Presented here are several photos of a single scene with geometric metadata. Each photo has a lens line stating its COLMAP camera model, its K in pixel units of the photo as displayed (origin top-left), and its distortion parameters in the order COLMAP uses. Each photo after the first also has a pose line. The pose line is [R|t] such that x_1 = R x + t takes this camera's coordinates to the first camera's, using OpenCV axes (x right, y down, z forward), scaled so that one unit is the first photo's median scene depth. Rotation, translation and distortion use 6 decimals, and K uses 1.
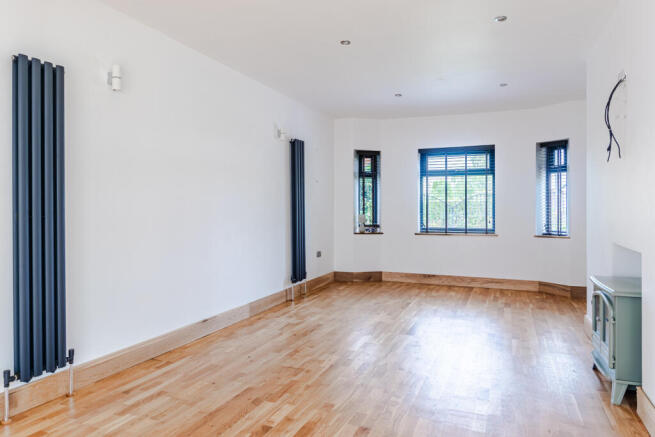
lens RADIAL K [[426.2, 0, 326.6], [0, 426.2, 210.0], [0, 0, 1]] dist [-0.007862, -0.000144]
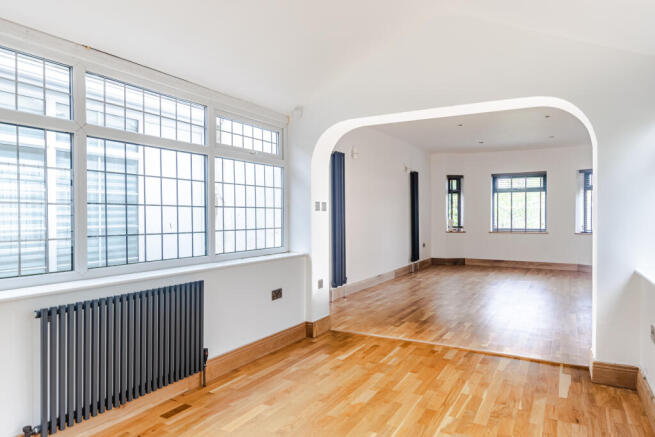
lens RADIAL K [[430.5, 0, 327.5], [0, 430.5, 218.5], [0, 0, 1]] dist [0.000751, 0.000706]
pose [[0.993814, 0.000426, -0.111061, -0.181137], [0.000107, 0.999988, 0.004800, 0.001611], [0.111062, -0.004782, 0.993802, -0.534180]]
